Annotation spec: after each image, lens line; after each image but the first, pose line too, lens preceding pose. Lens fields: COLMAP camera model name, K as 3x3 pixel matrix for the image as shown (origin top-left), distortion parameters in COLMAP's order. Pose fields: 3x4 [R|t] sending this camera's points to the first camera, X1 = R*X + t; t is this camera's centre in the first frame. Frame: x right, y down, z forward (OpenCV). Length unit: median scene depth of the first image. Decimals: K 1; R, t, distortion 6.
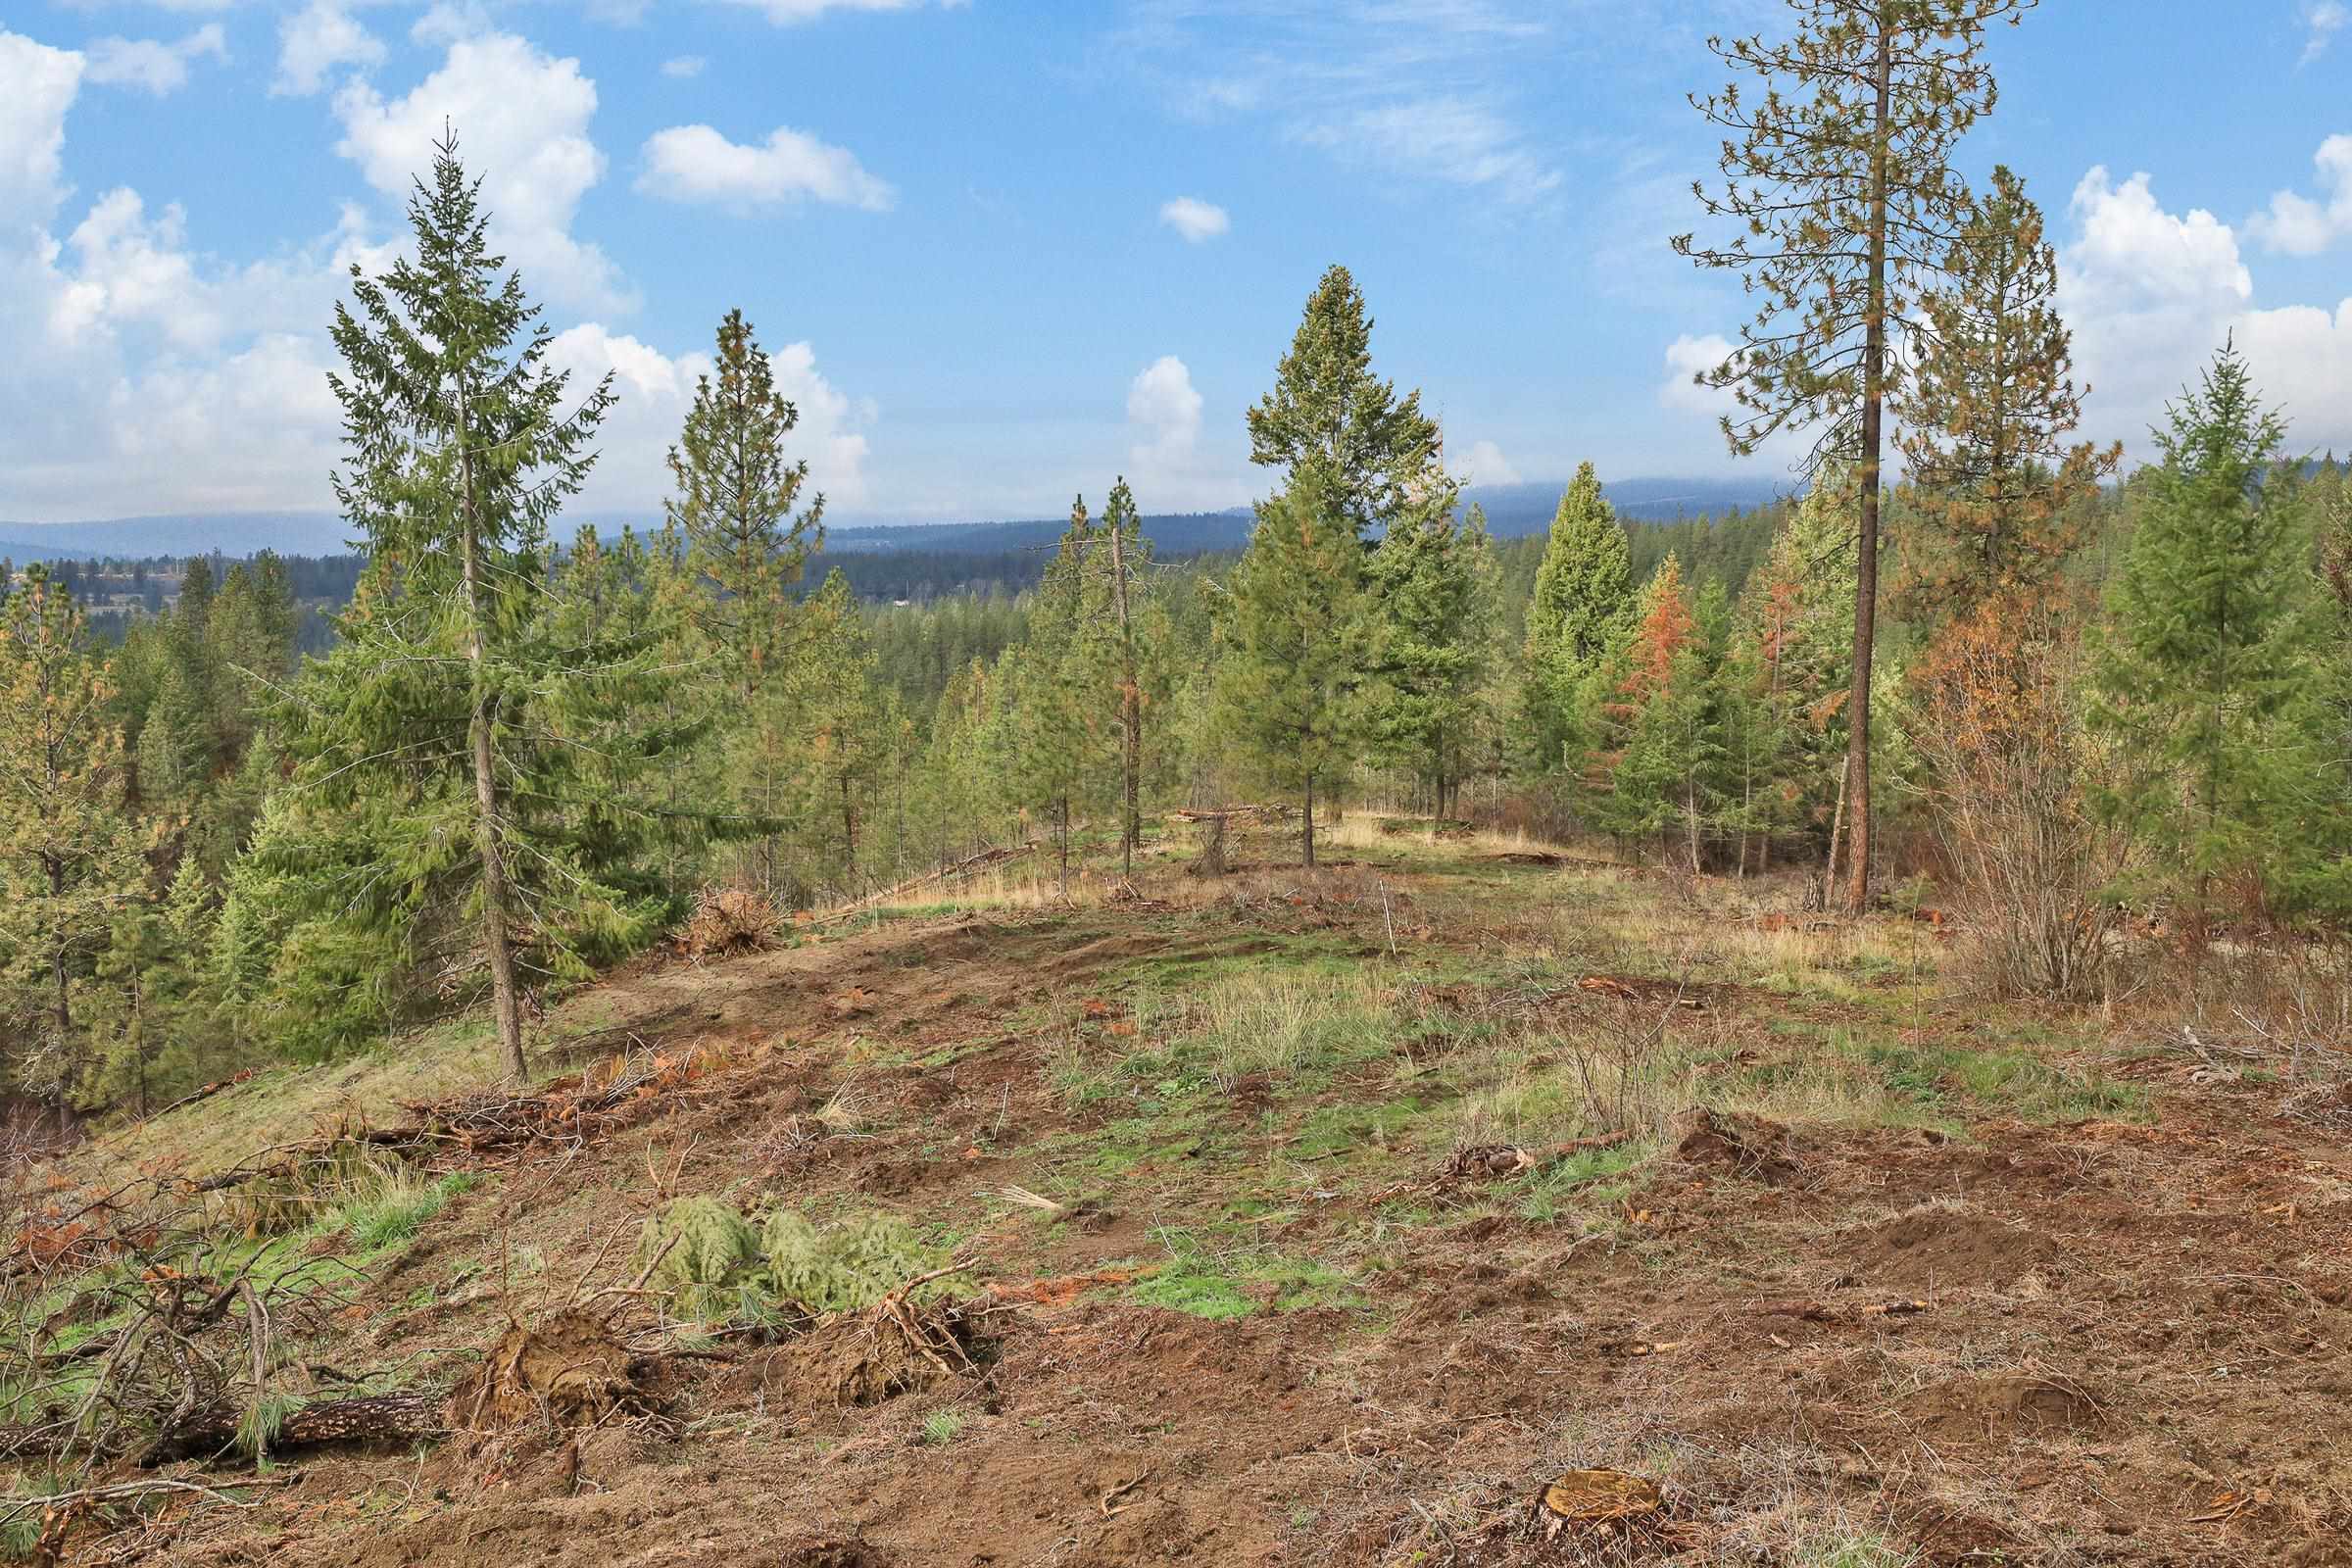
lens RADIAL K [[2236.9, 0, 1157.8], [0, 2236.9, 787.9], [0, 0, 1]] dist [-0.003380, 0.000000]
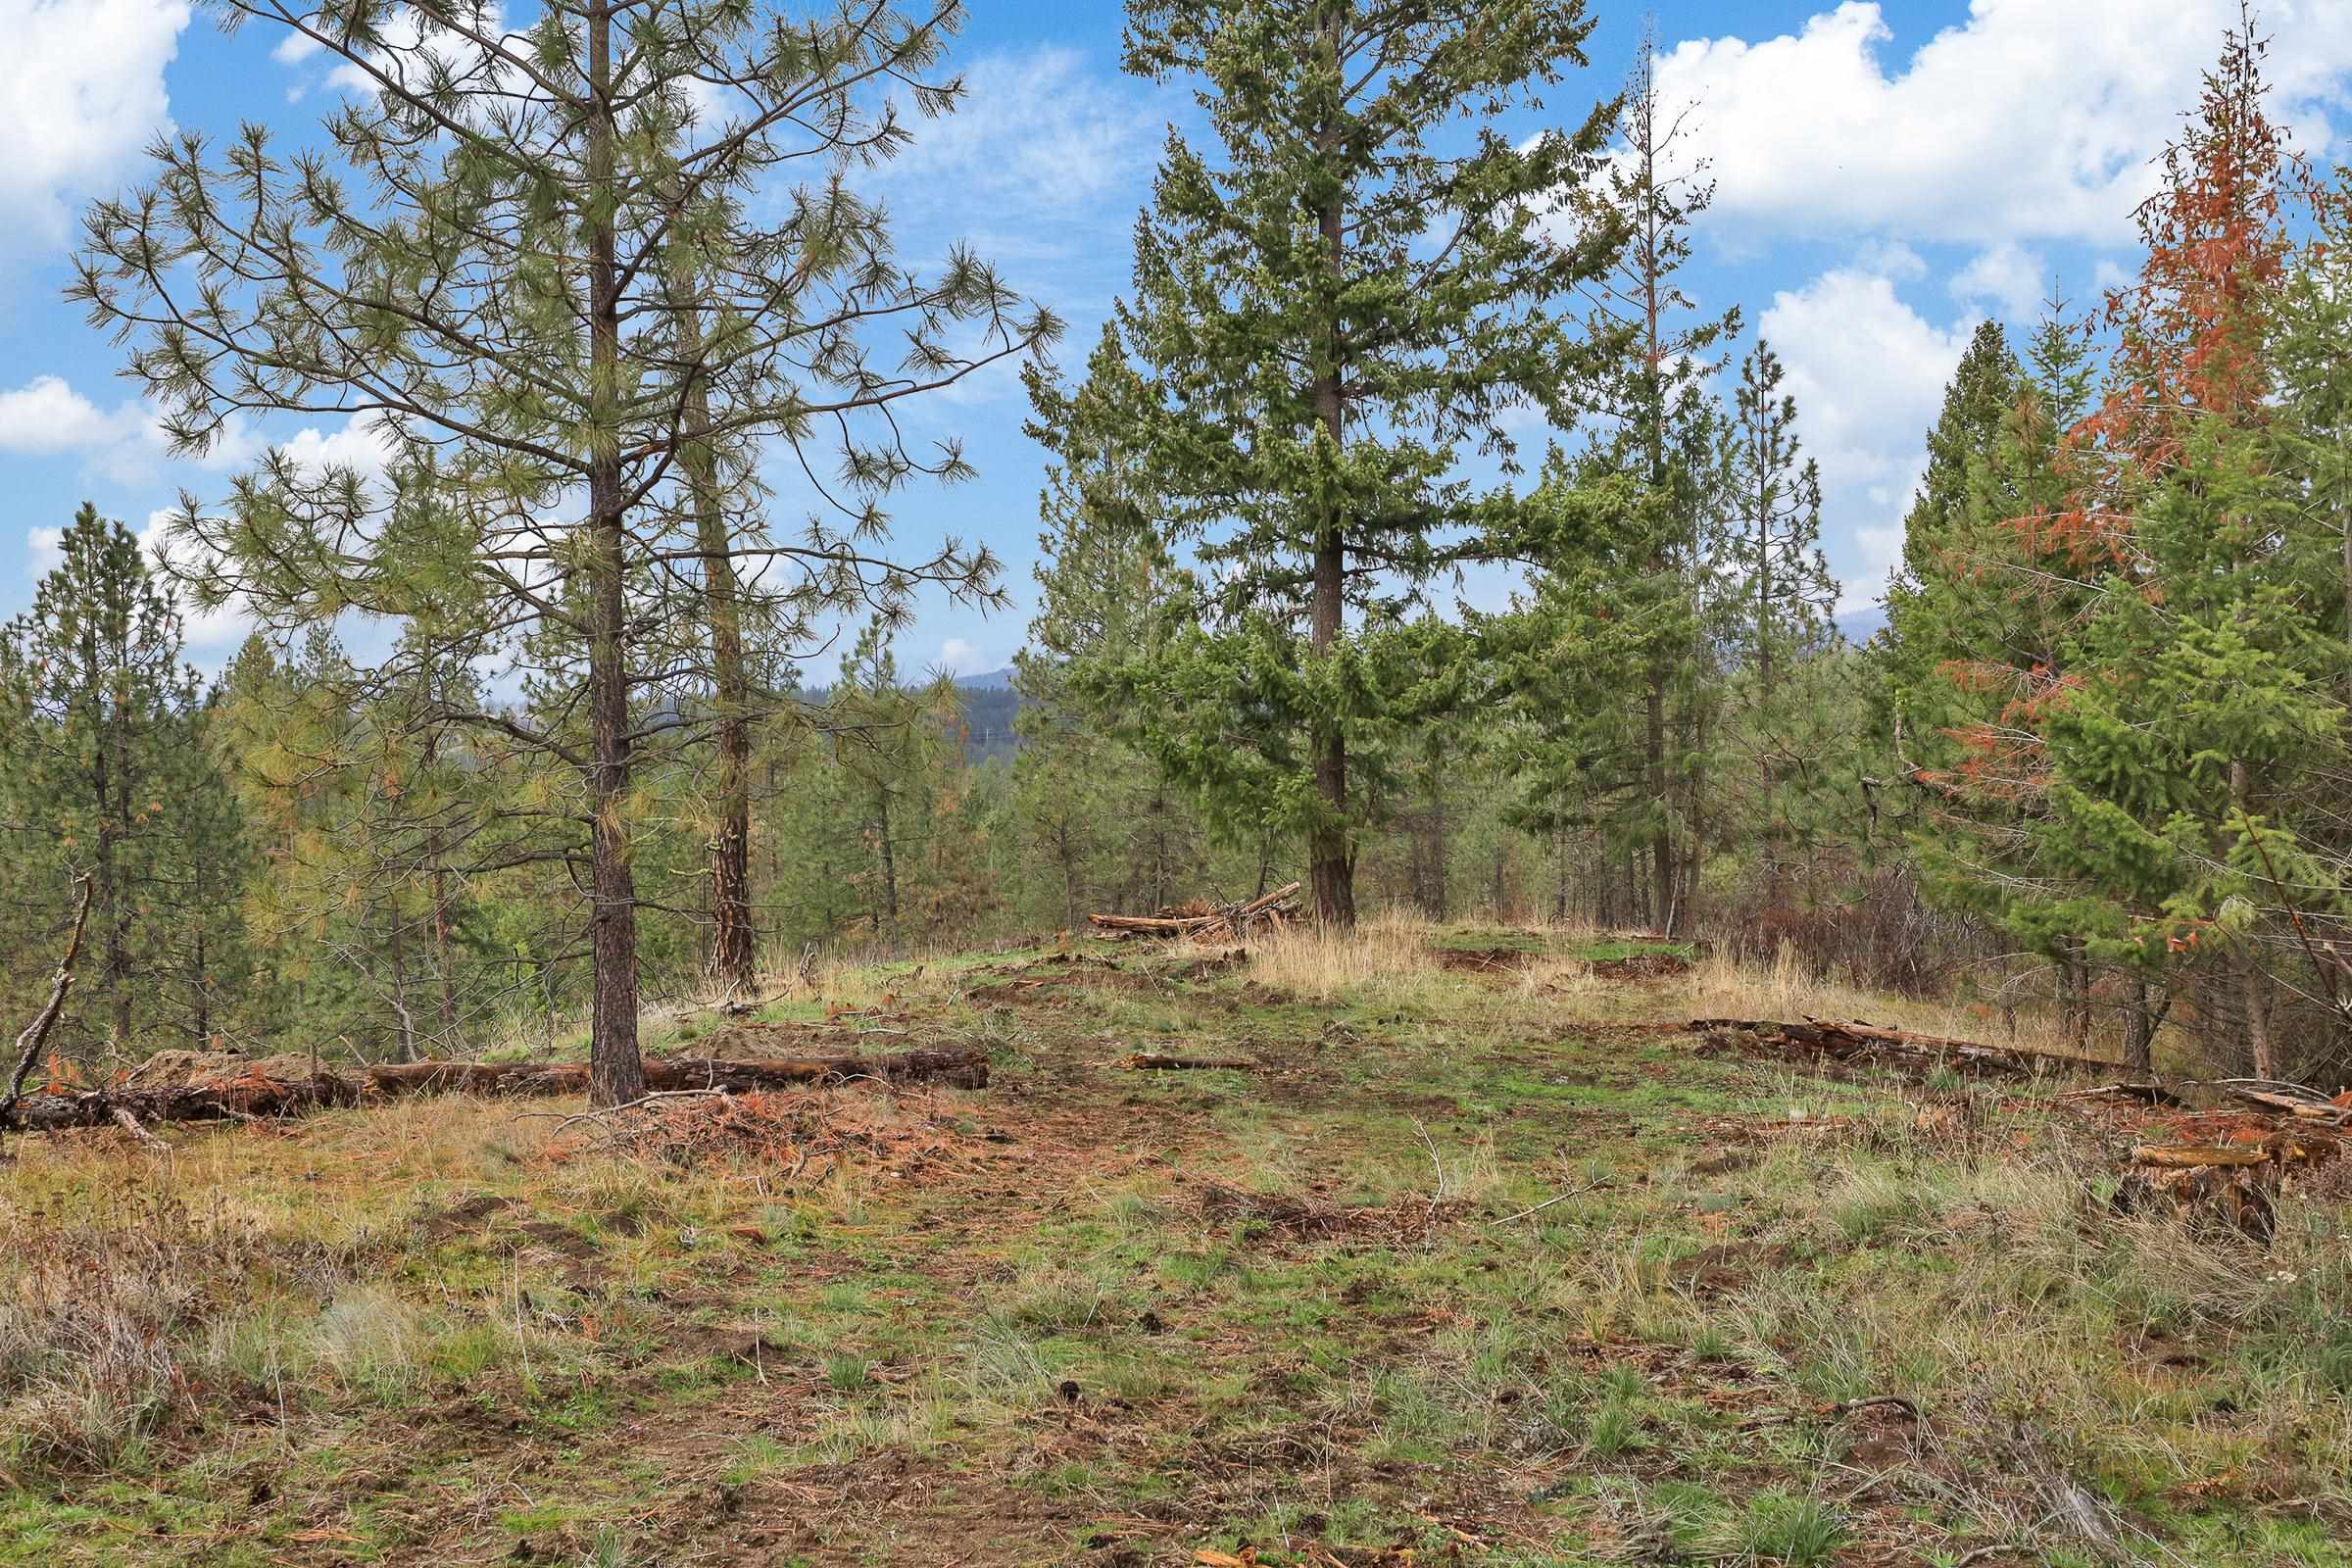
lens RADIAL K [[2236.9, 0, 1183.0], [0, 2236.9, 778.0], [0, 0, 1]] dist [-0.003380, 0.000000]
pose [[0.985638, -0.011834, -0.168457, 0.148962], [0.000304, 0.997665, -0.068304, 0.018210], [0.168872, 0.067272, 0.983340, 0.732149]]
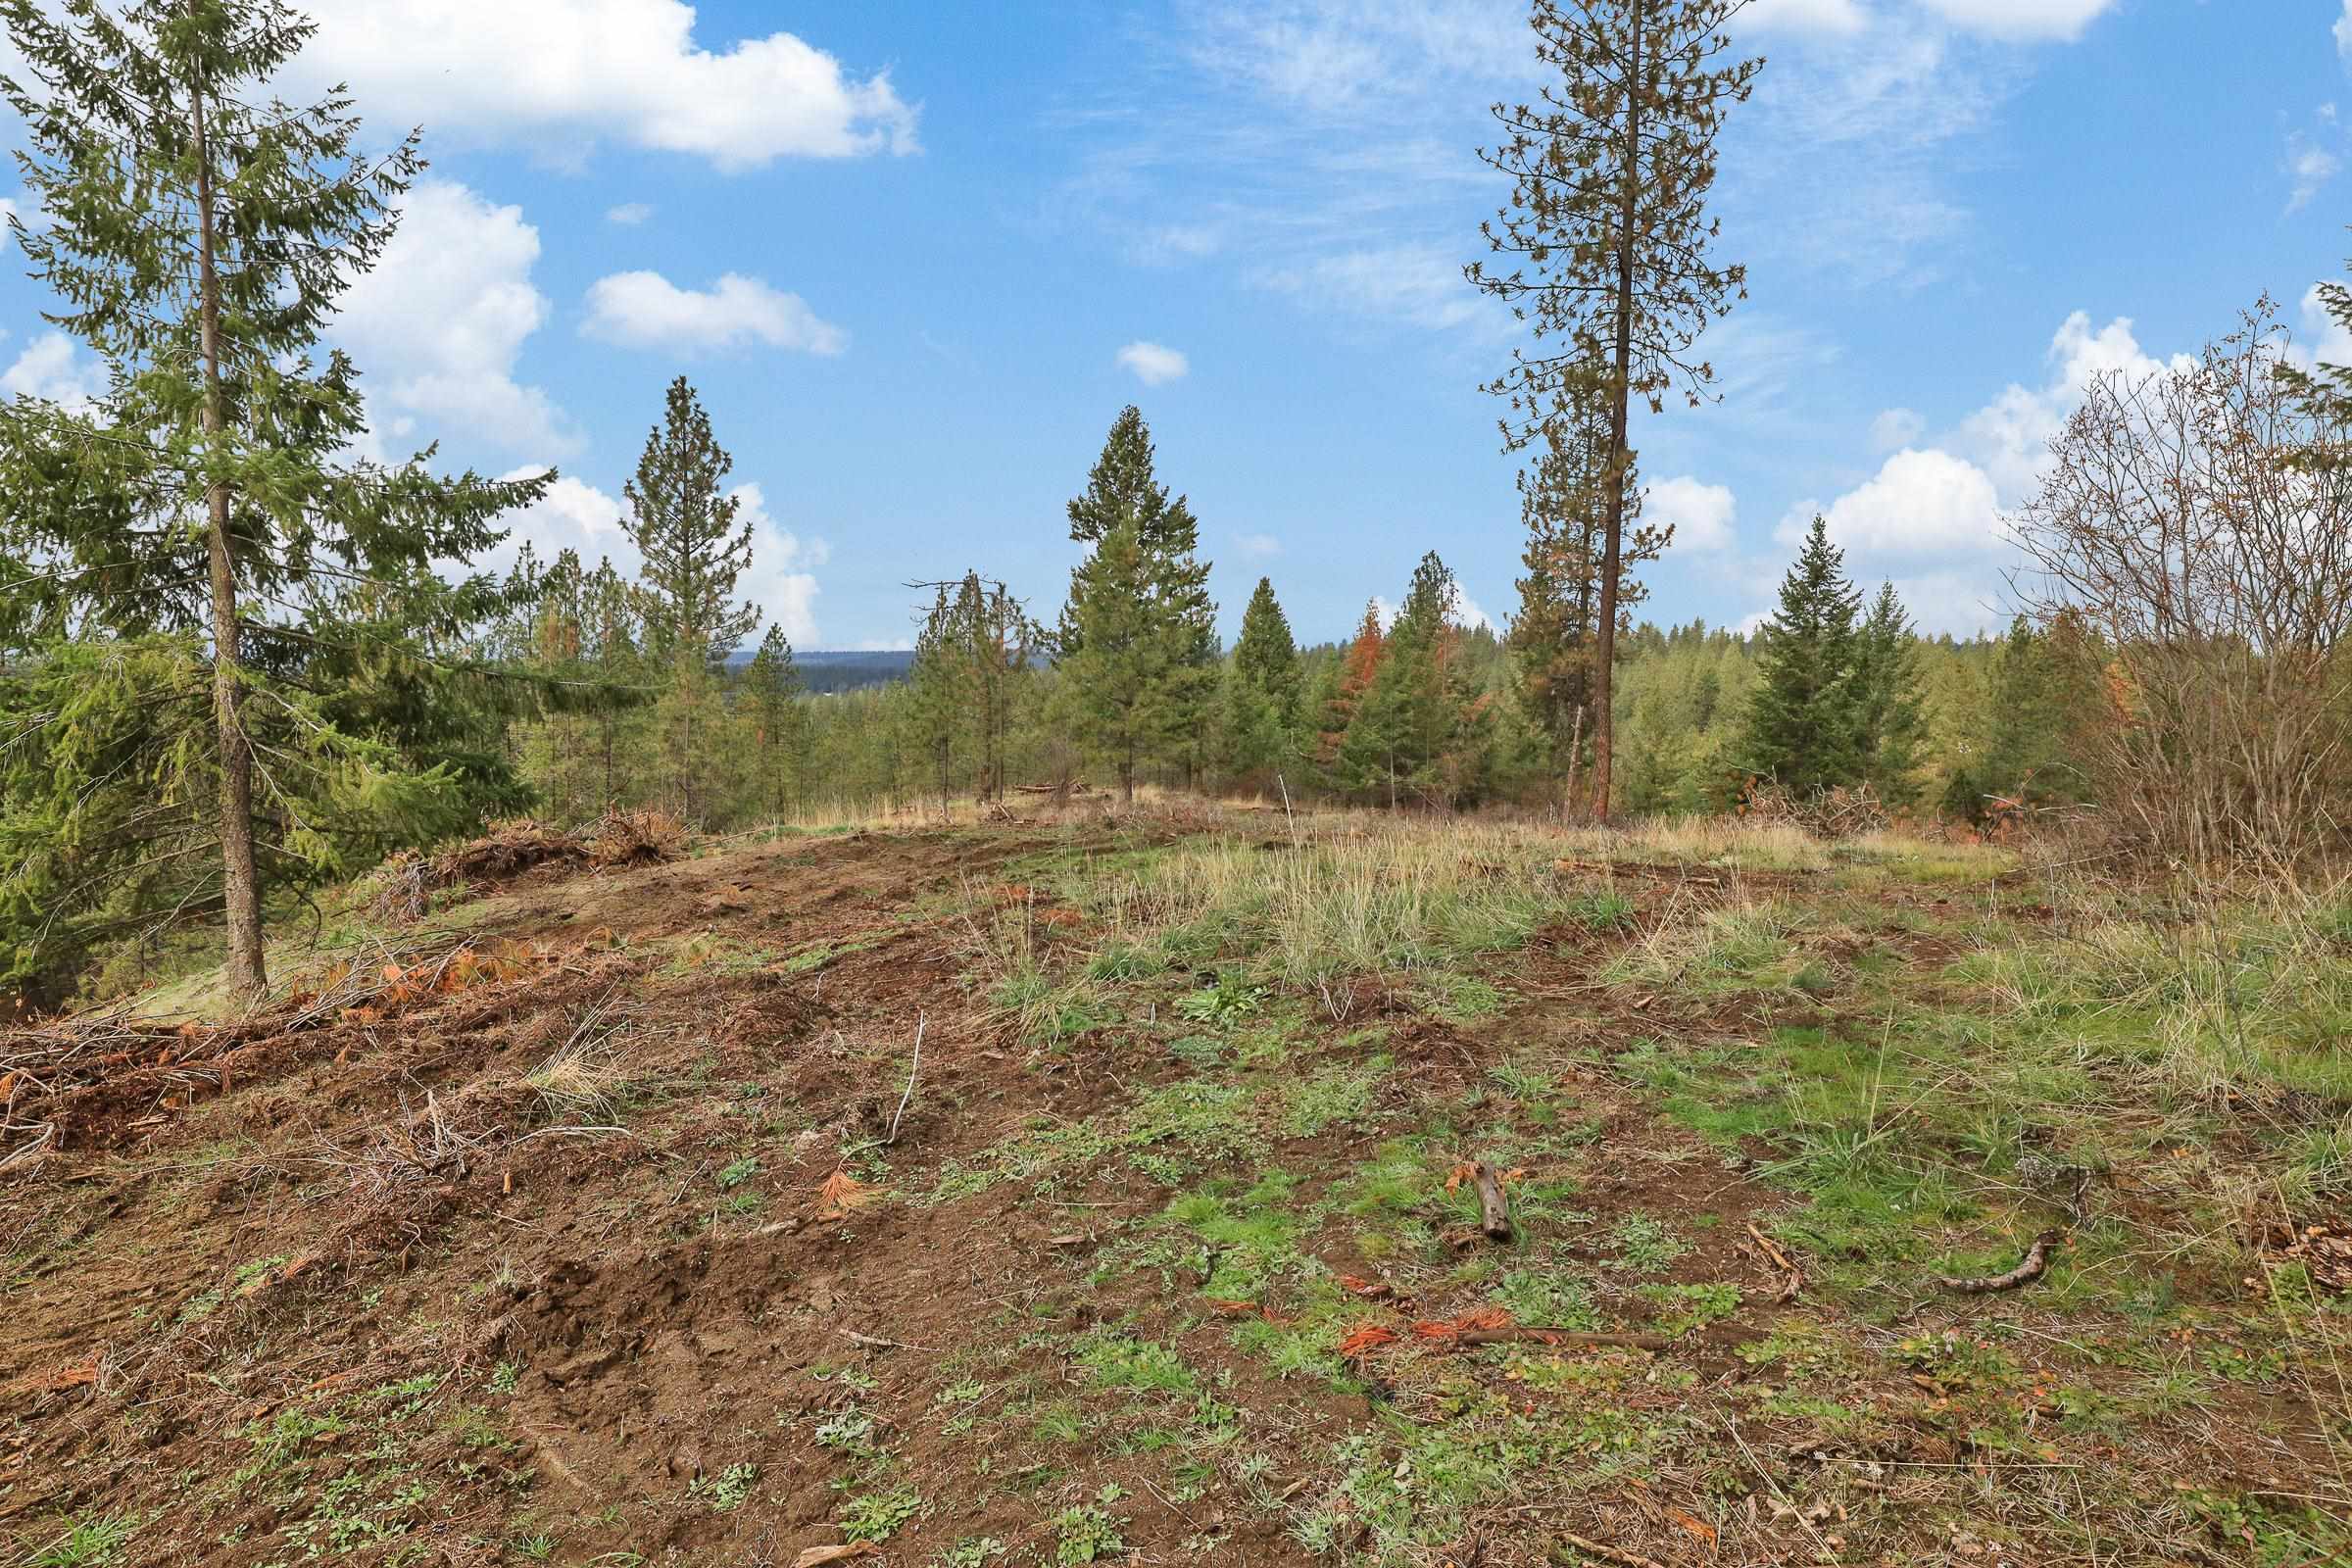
lens RADIAL K [[1226.7, 0, 1170.8], [0, 1226.7, 767.0], [0, 0, 1]] dist [0.003304, 0.000758]
pose [[0.987588, 0.008177, 0.156855, -0.020339], [-0.003105, 0.999465, -0.032549, 0.032250], [-0.157038, 0.031658, 0.987085, 0.266293]]
